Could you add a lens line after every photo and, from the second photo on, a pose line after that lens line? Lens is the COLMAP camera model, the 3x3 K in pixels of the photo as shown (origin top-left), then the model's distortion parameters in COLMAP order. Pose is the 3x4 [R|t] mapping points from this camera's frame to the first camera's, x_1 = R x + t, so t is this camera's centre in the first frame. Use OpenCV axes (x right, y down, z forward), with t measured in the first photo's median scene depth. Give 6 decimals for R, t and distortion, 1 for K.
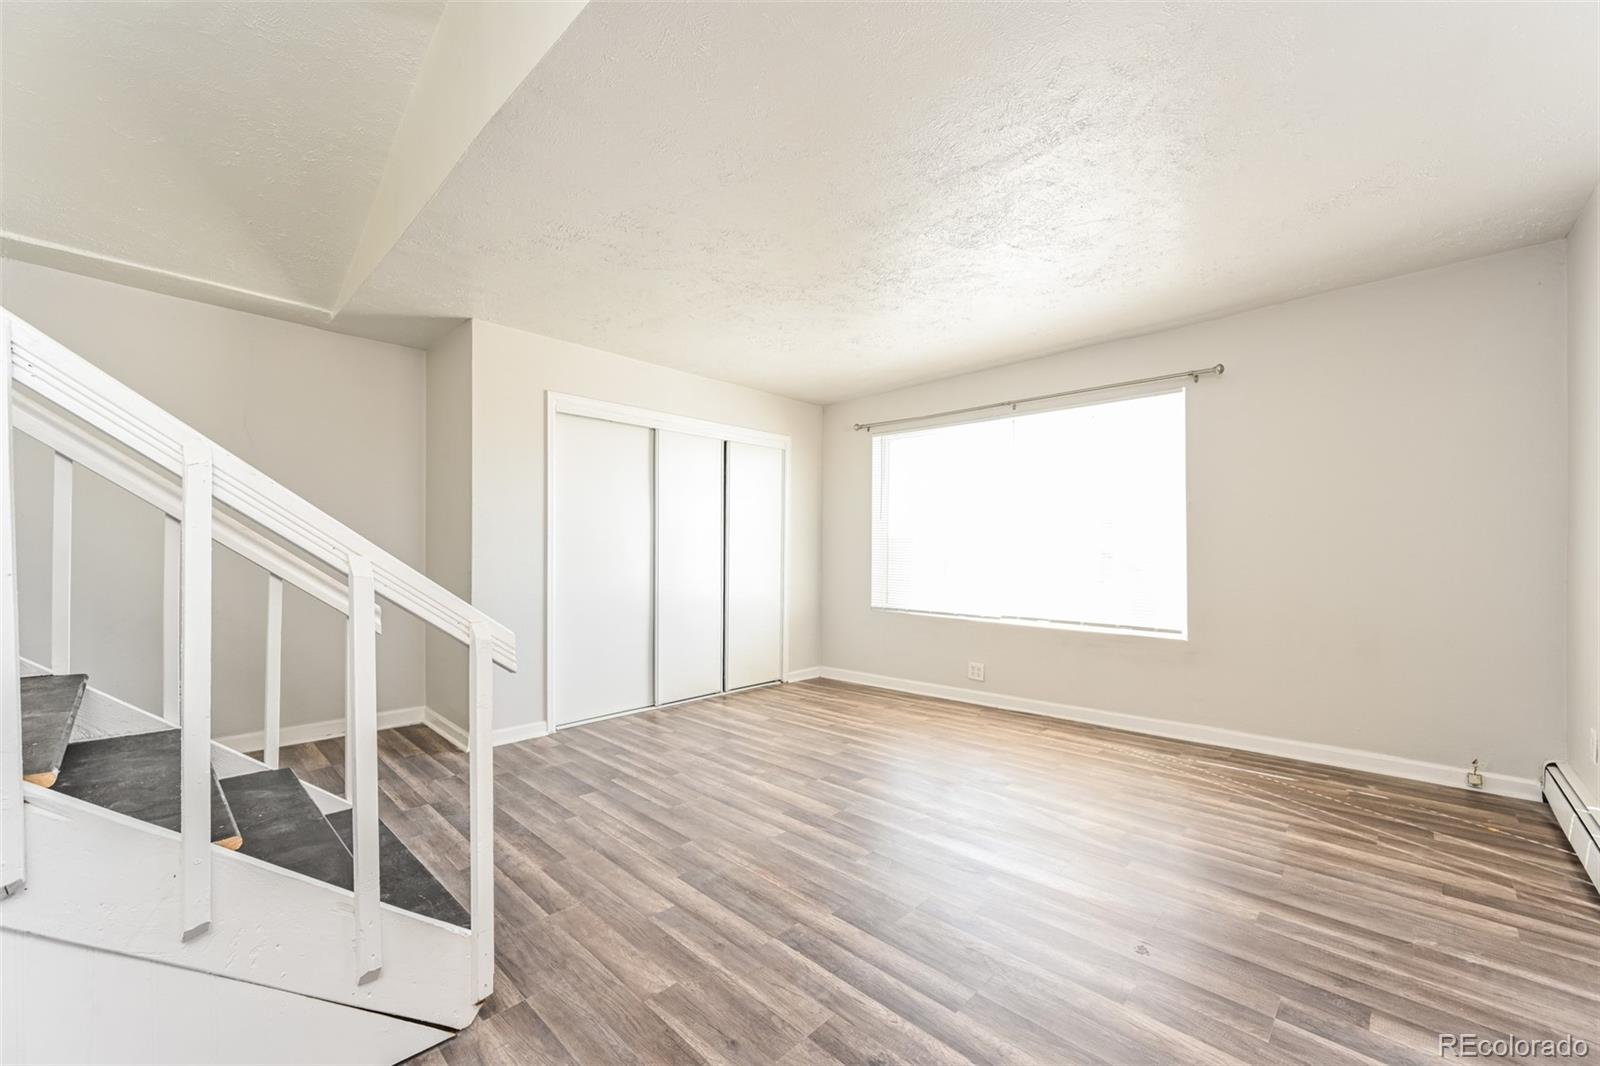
lens RADIAL K [[632.9, 0, 780.9], [0, 632.9, 568.0], [0, 0, 1]] dist [-0.001646, 0.000967]
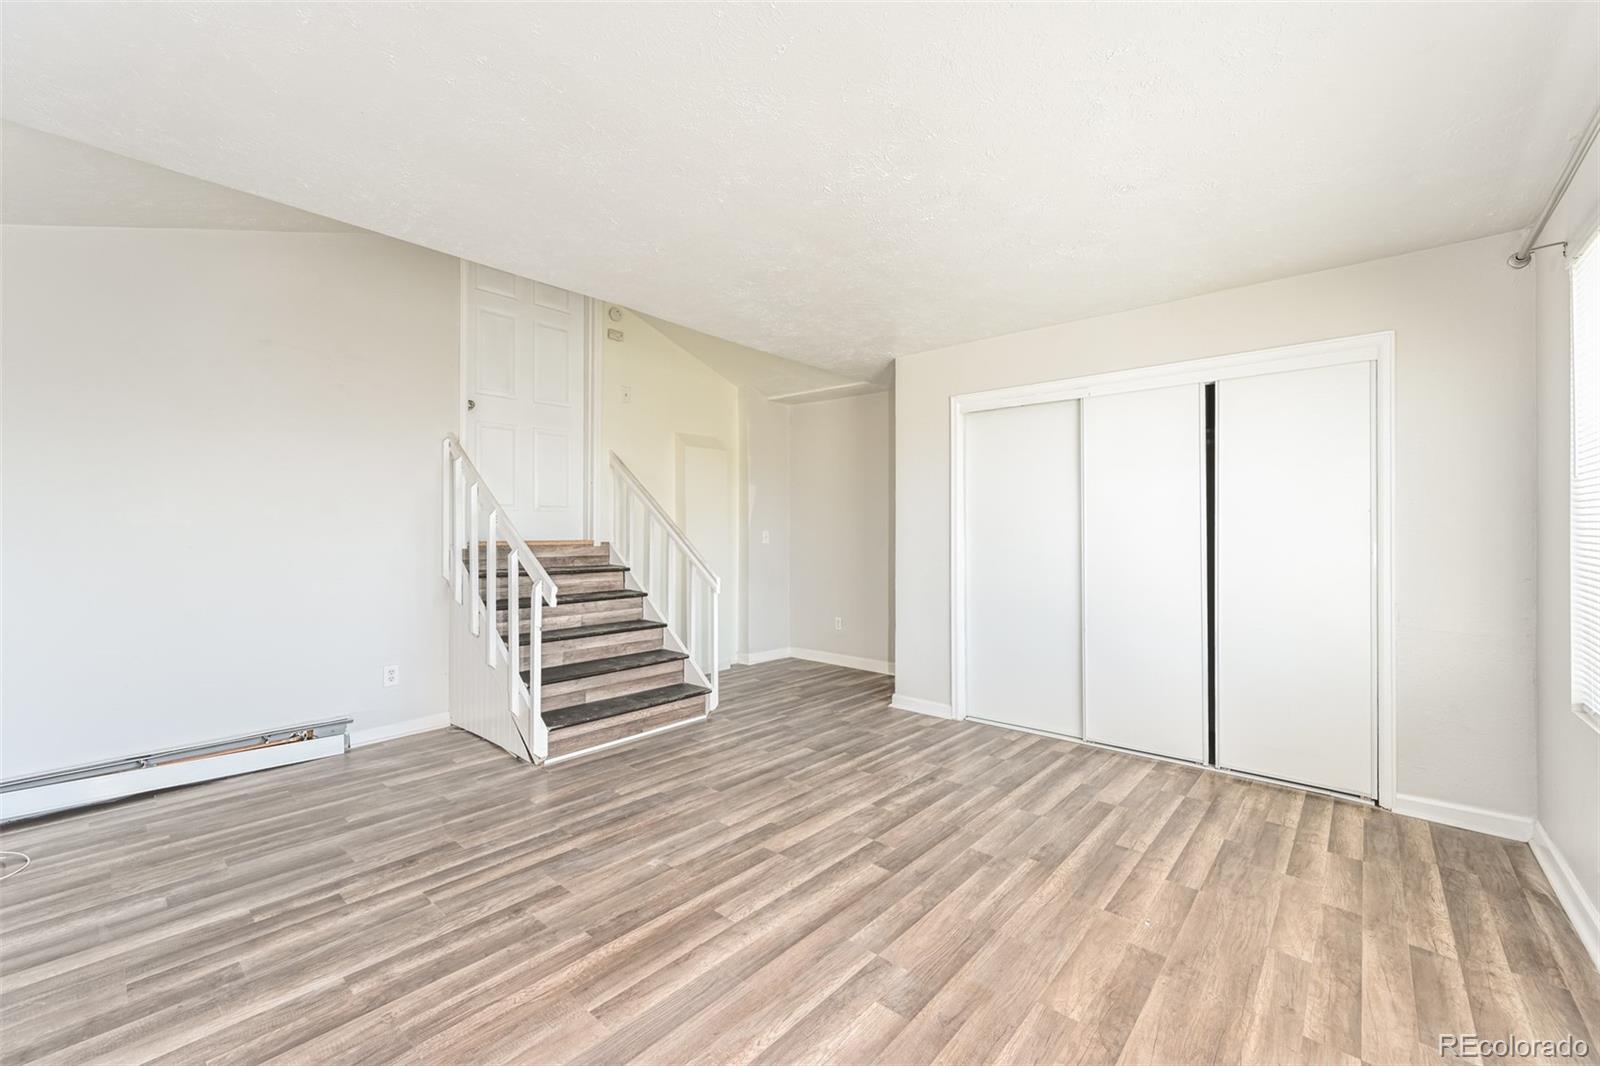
lens RADIAL K [[632.9, 0, 810.9], [0, 632.9, 532.6], [0, 0, 1]] dist [-0.001646, 0.000967]
pose [[0.069194, -0.006285, -0.997583, 0.835478], [-0.032719, 0.999428, -0.008566, -0.039494], [0.997067, 0.033233, 0.068949, 0.846854]]
